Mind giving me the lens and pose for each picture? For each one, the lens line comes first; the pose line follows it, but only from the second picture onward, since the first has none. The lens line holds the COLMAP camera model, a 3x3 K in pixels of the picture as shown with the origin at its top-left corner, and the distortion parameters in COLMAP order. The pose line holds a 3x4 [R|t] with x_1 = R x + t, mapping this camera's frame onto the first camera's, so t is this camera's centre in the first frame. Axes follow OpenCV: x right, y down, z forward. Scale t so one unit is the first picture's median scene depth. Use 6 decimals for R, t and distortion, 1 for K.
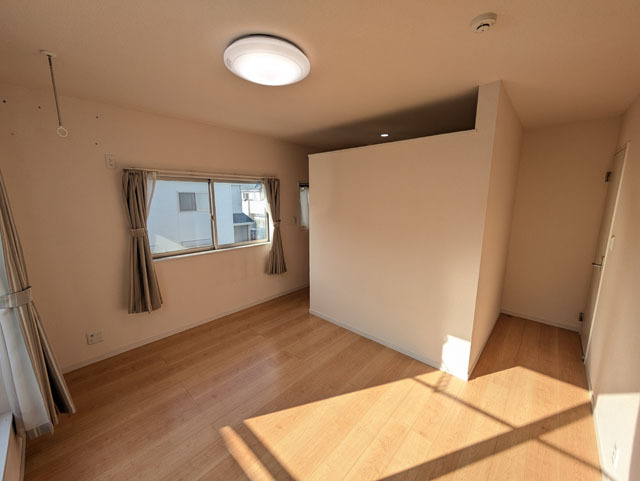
lens RADIAL K [[251.8, 0, 322.4], [0, 251.8, 240.6], [0, 0, 1]] dist [-0.001548, -0.000168]
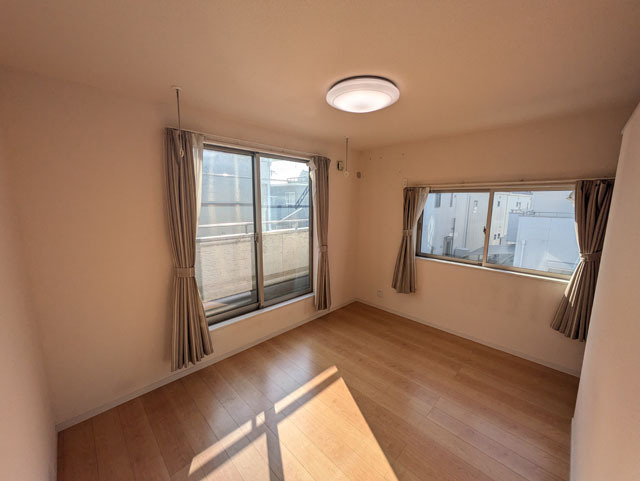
lens RADIAL K [[253.6, 0, 322.1], [0, 253.6, 246.6], [0, 0, 1]] dist [-0.000516, -0.000024]
pose [[-0.044803, 0.178039, -0.983003, 0.589219], [-0.172189, 0.967888, 0.183150, -0.124137], [0.984045, 0.177468, -0.012708, 0.536591]]
